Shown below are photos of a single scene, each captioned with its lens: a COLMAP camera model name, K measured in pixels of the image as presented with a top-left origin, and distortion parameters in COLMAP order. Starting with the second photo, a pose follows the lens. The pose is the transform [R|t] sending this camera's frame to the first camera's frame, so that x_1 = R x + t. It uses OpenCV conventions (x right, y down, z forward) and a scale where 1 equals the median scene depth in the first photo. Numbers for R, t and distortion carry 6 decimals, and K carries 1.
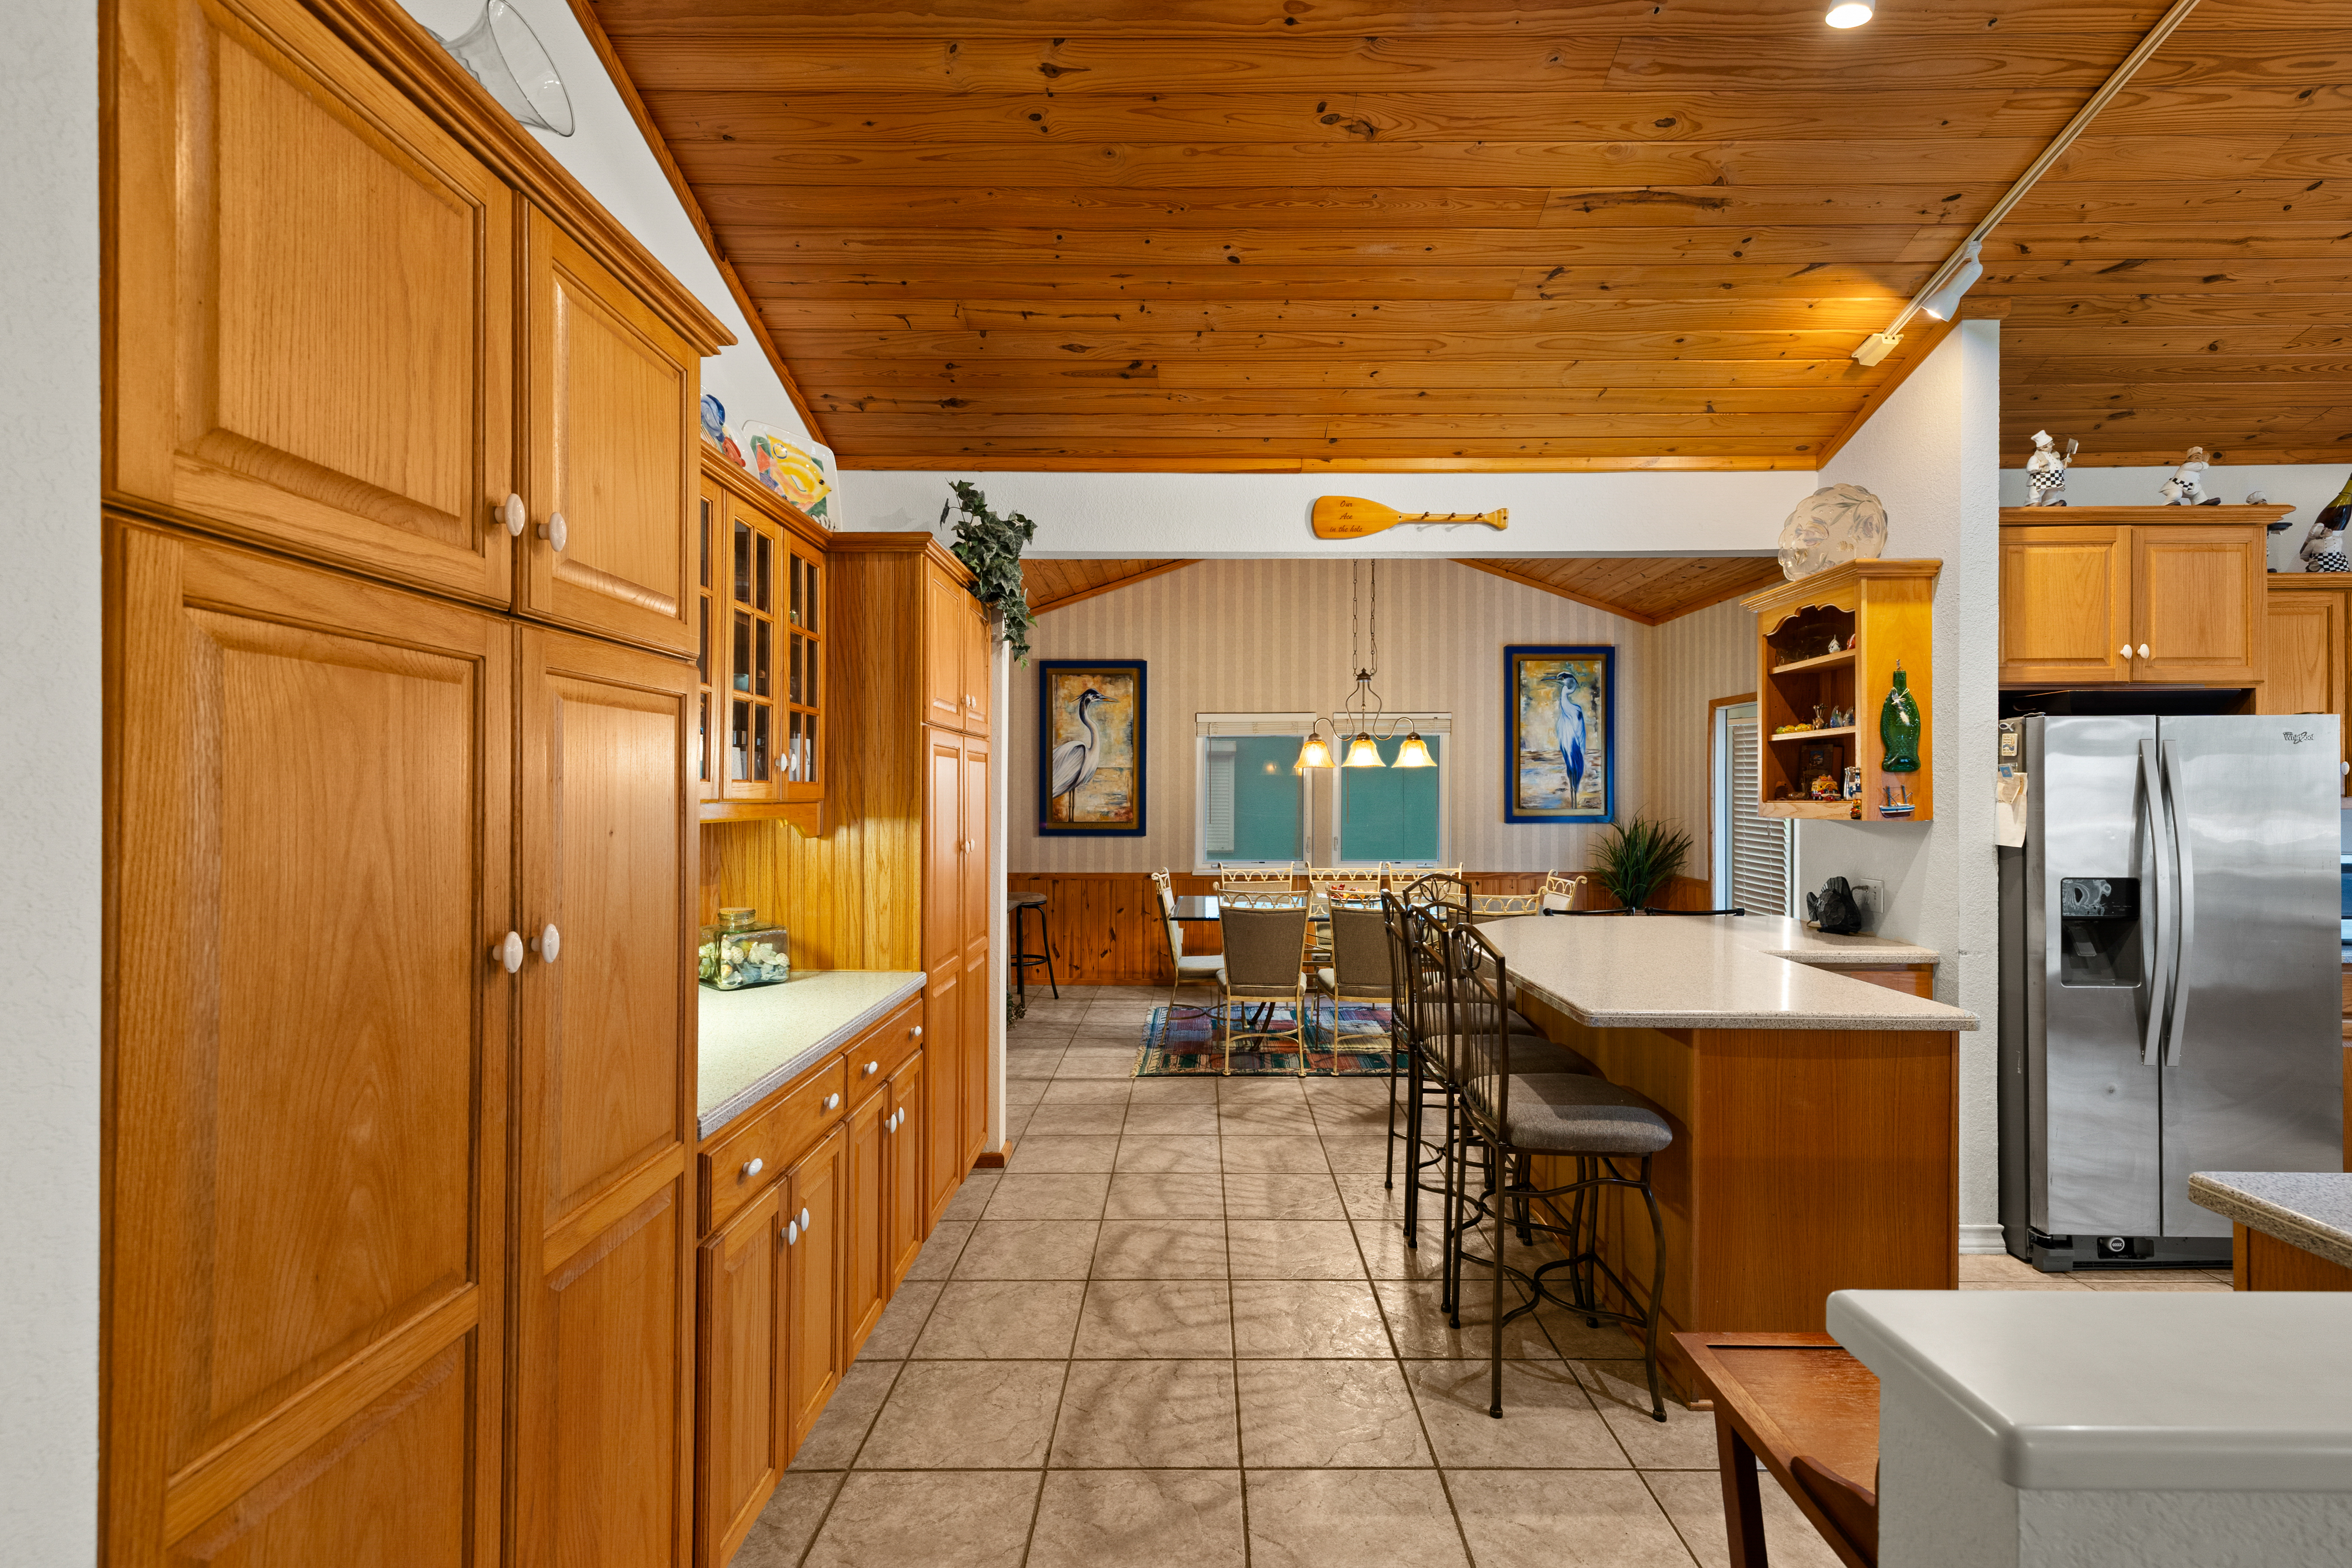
lens RADIAL K [[1000.4, 0, 1189.2], [0, 1000.4, 795.6], [0, 0, 1]] dist [0.002408, 0.000355]
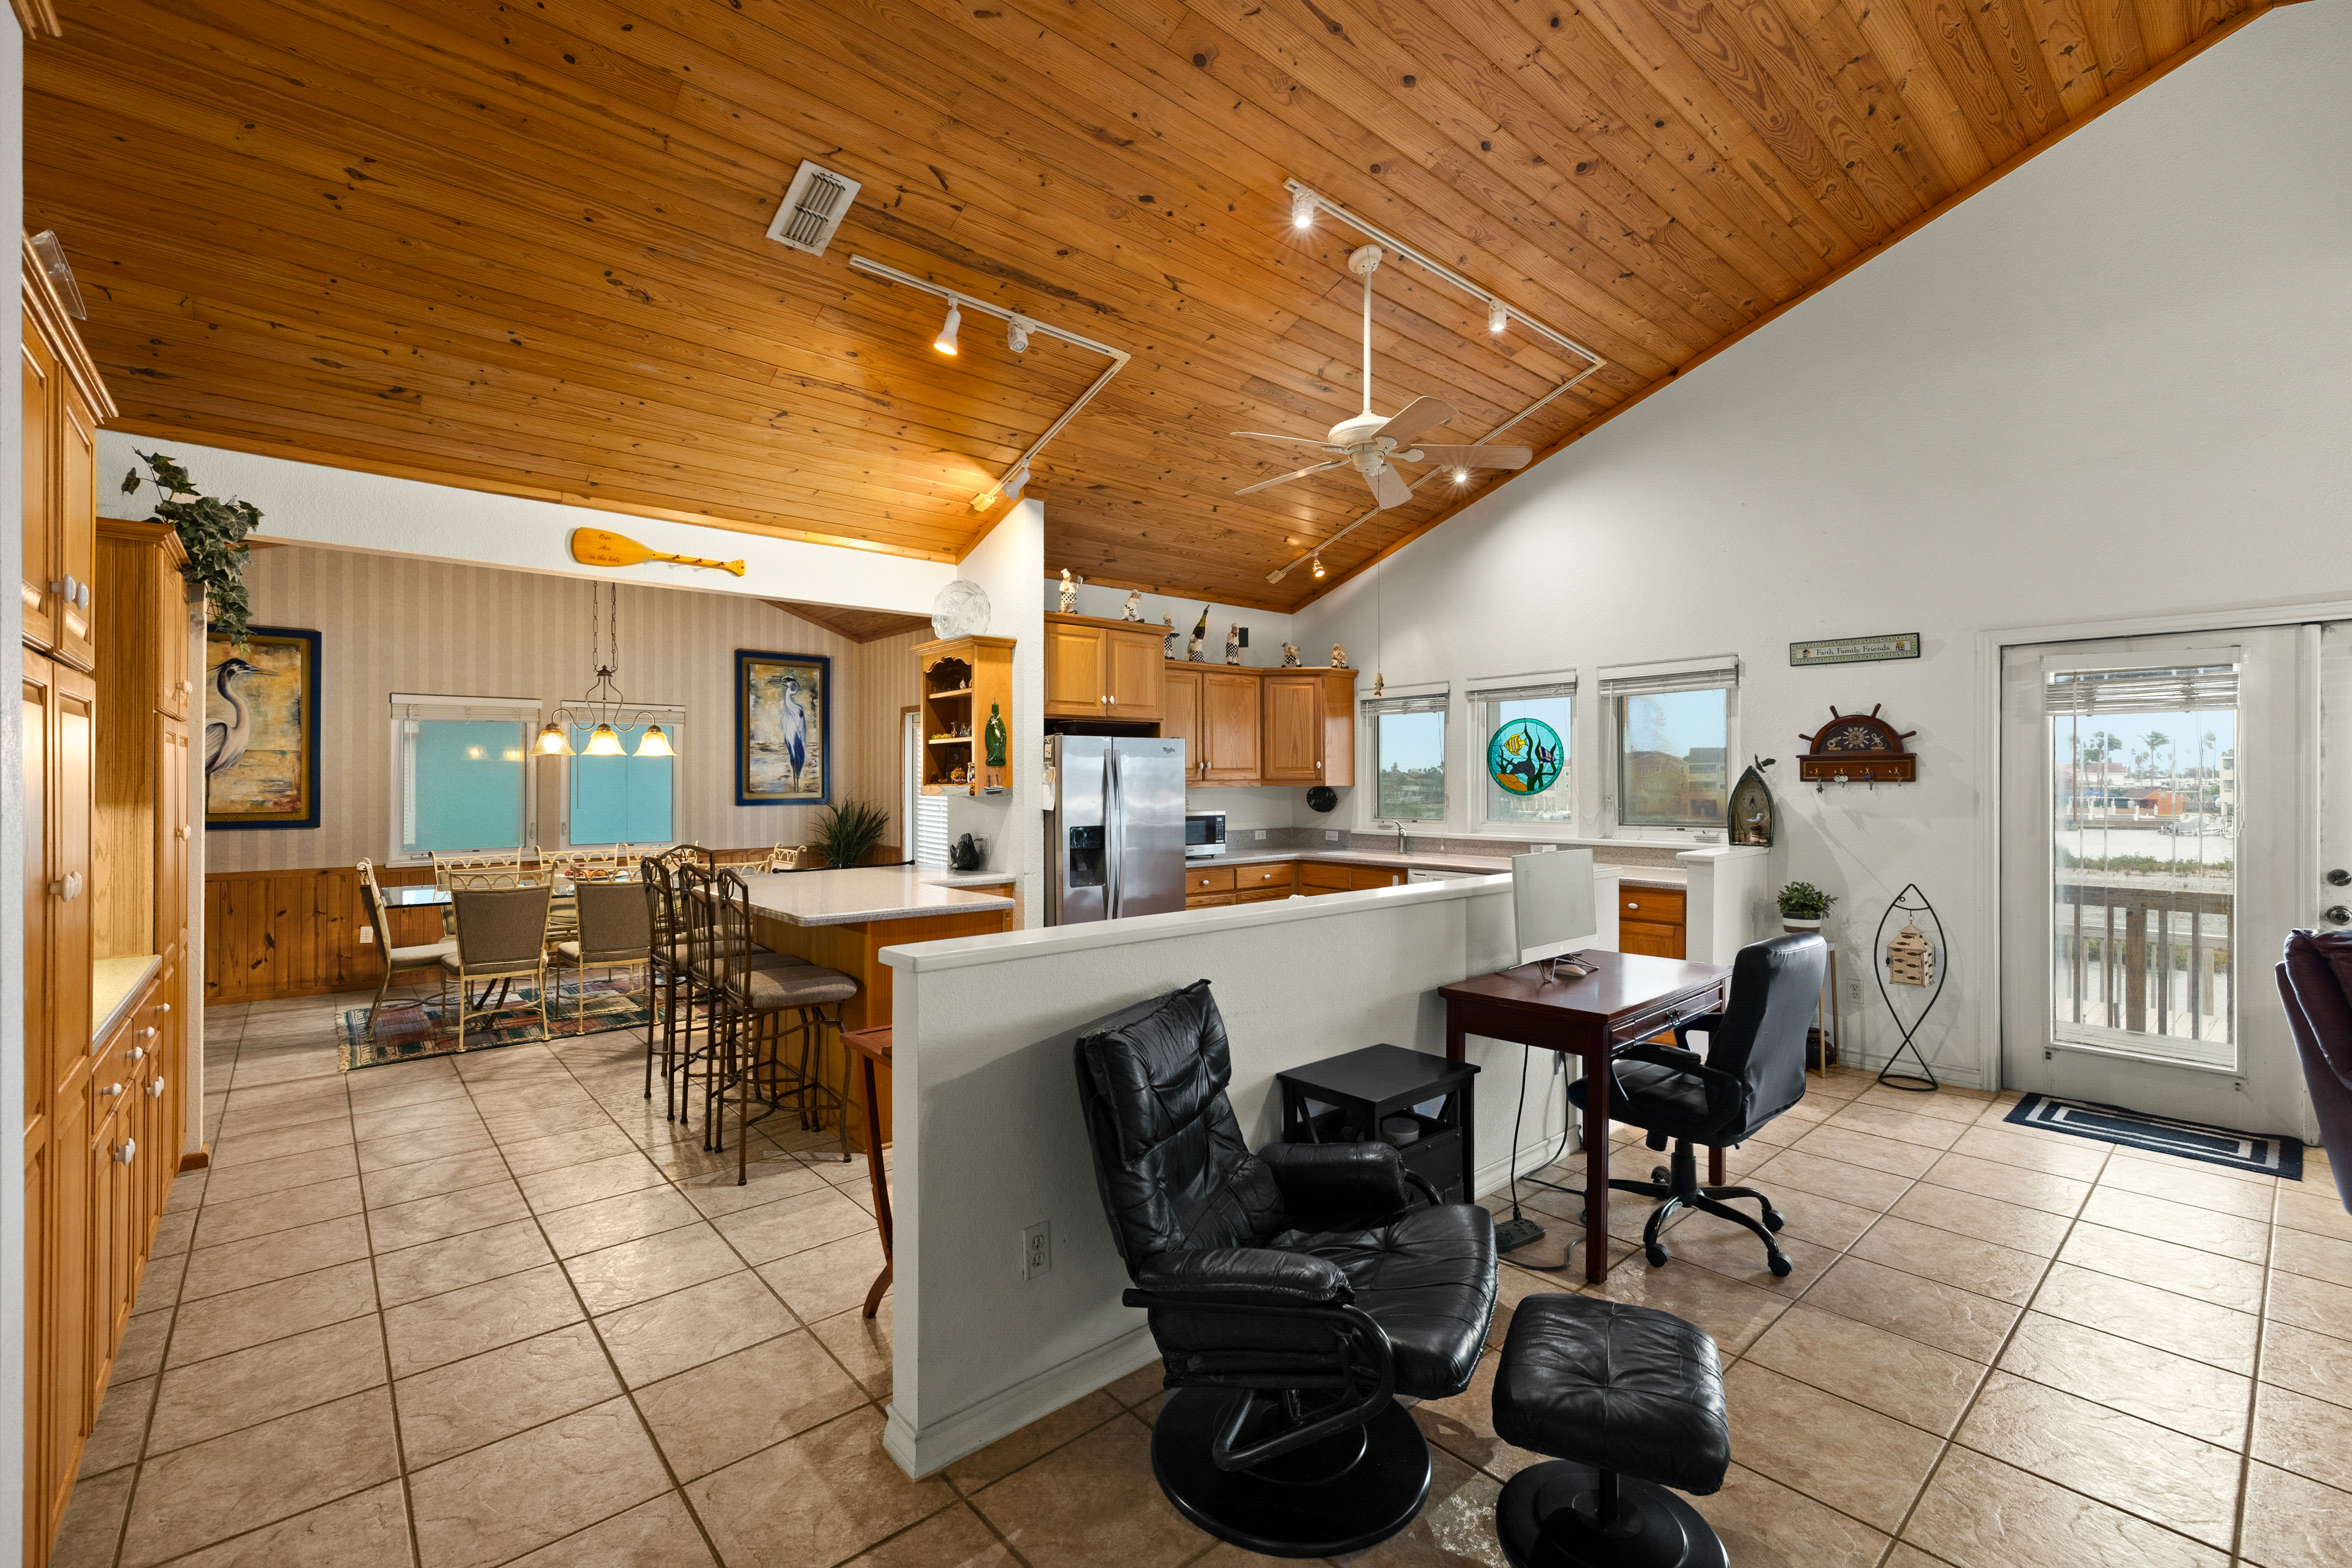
lens RADIAL K [[996.9, 0, 1171.4], [0, 996.9, 778.1], [0, 0, 1]] dist [-0.000009, 0.000225]
pose [[0.747987, 0.000353, 0.663714, -0.127429], [0.002053, 0.999994, -0.002845, 0.000846], [-0.663711, 0.003490, 0.747981, -0.338224]]
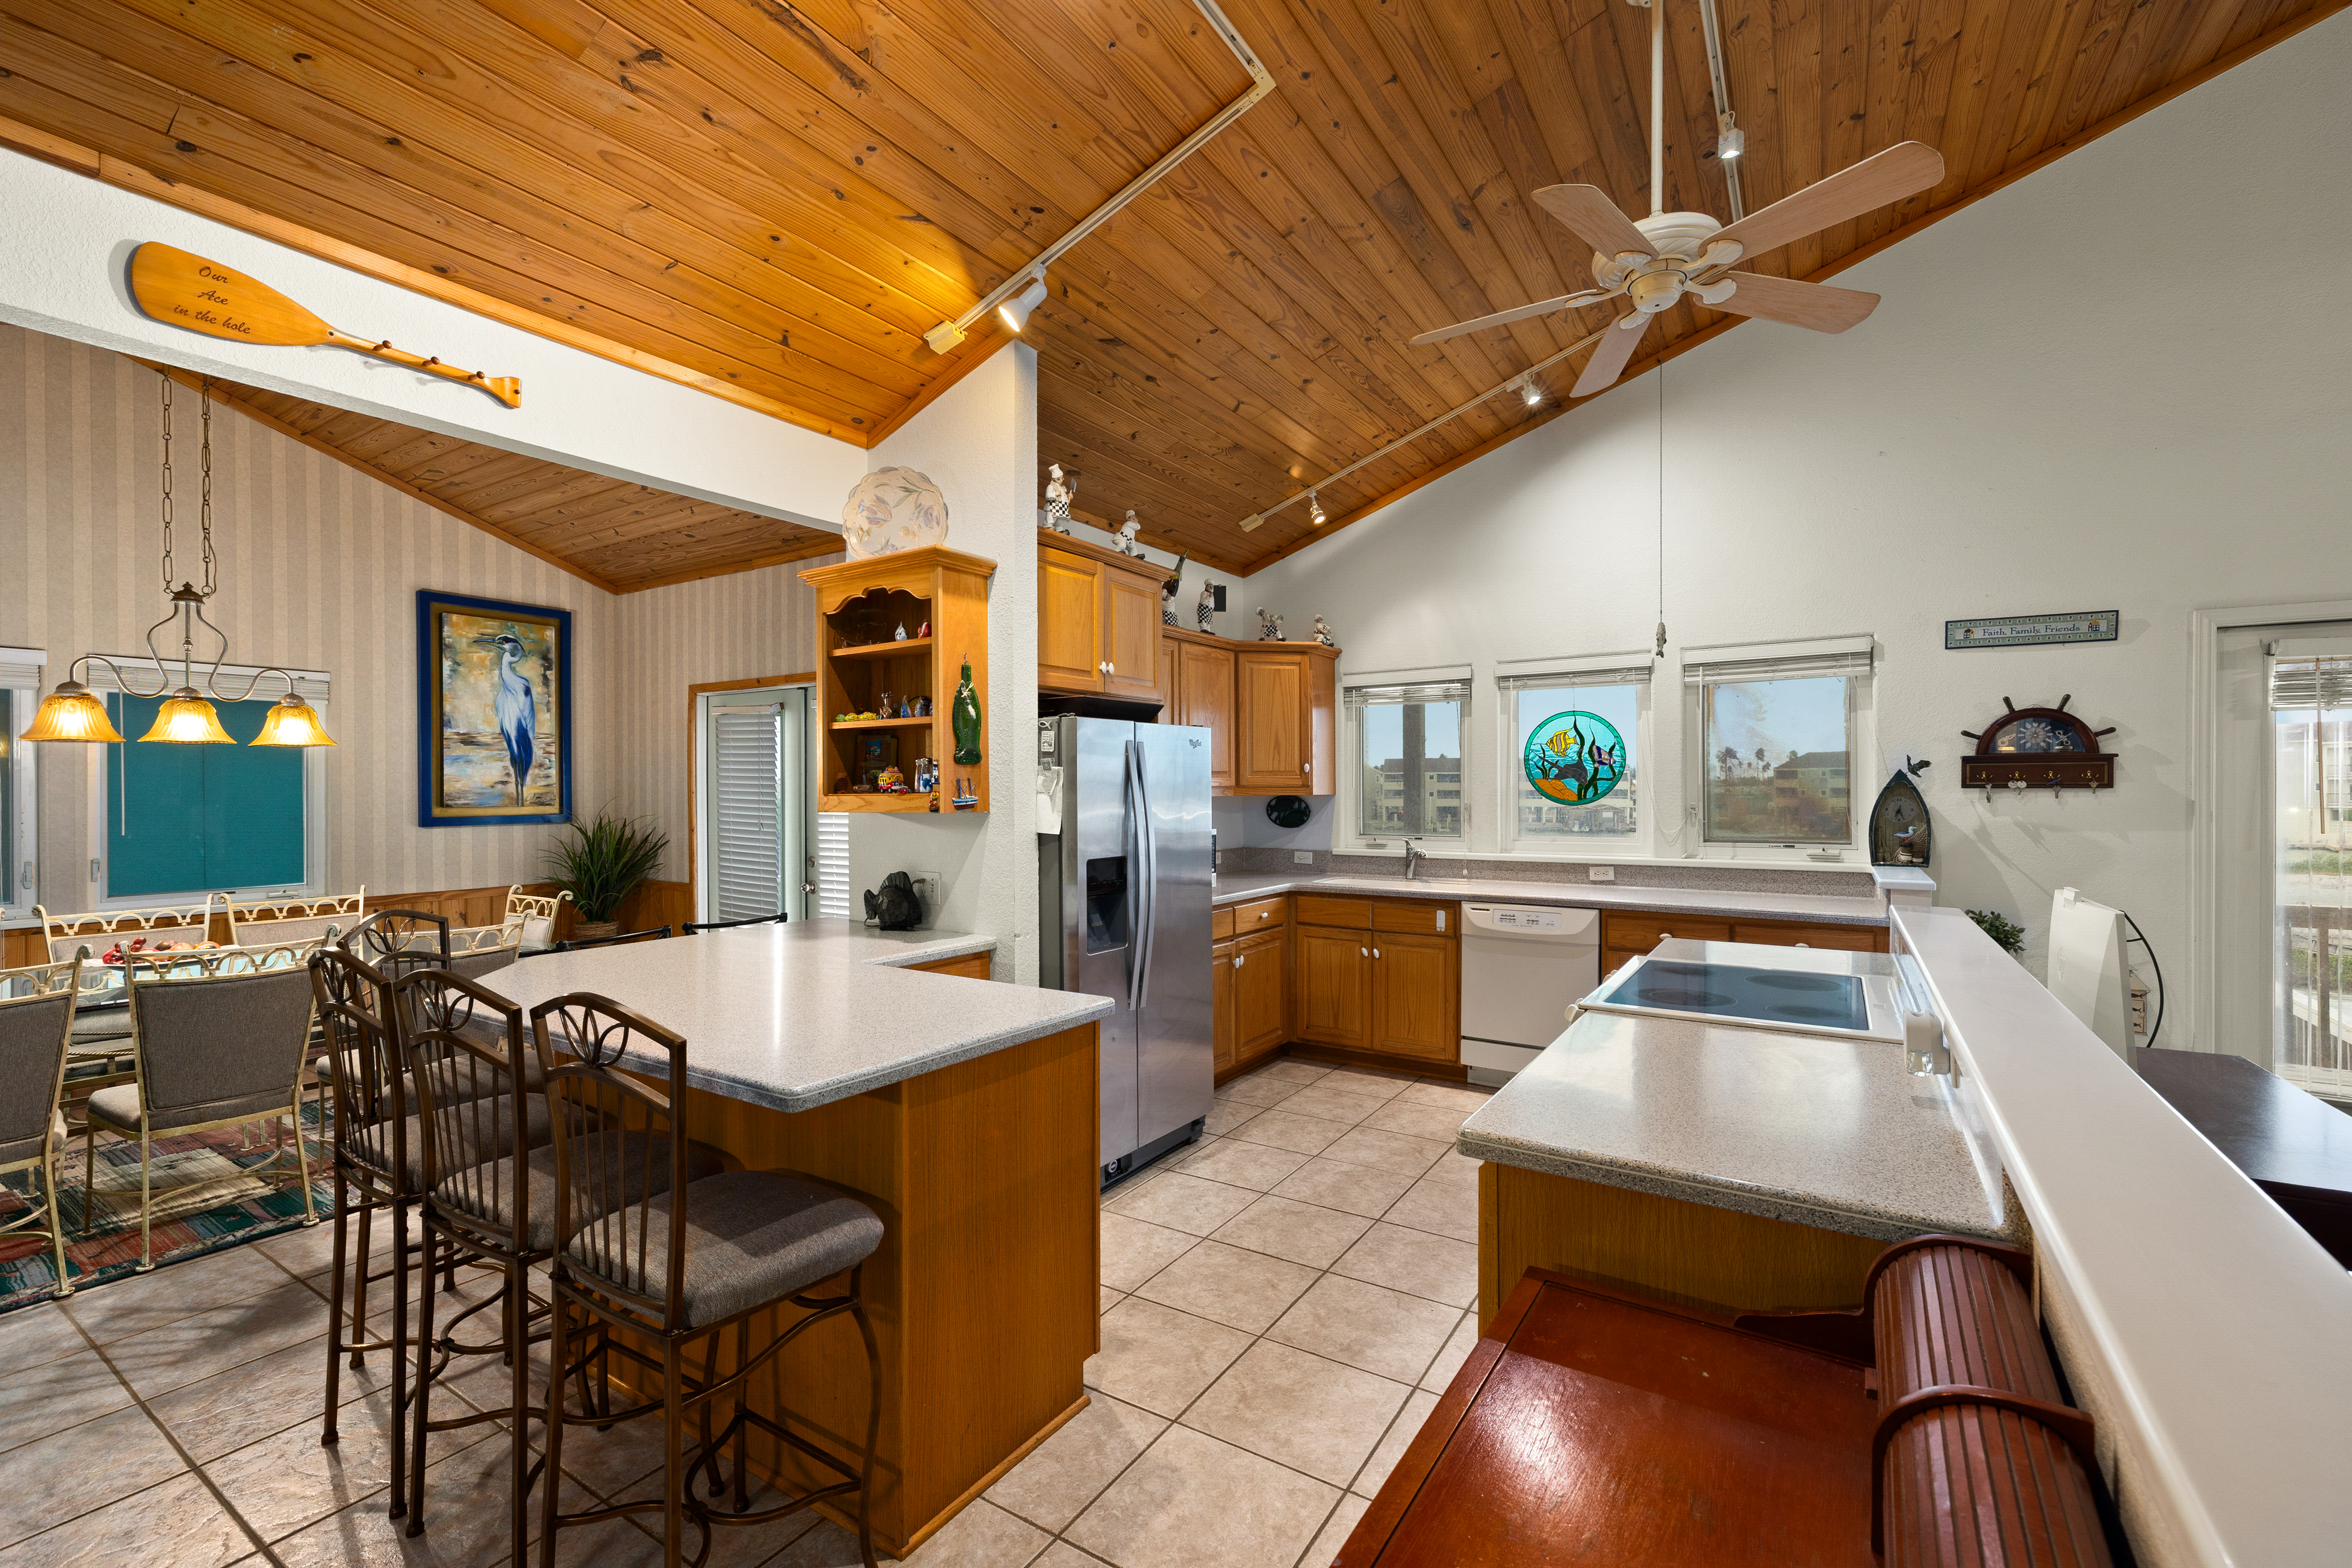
lens RADIAL K [[1011.2, 0, 1168.1], [0, 1011.2, 794.2], [0, 0, 1]] dist [-0.000647, 0.000684]
pose [[0.540388, -0.006273, 0.841393, -0.034905], [0.003159, 0.999980, 0.005426, 0.001373], [-0.841410, -0.000275, 0.540397, 0.234858]]
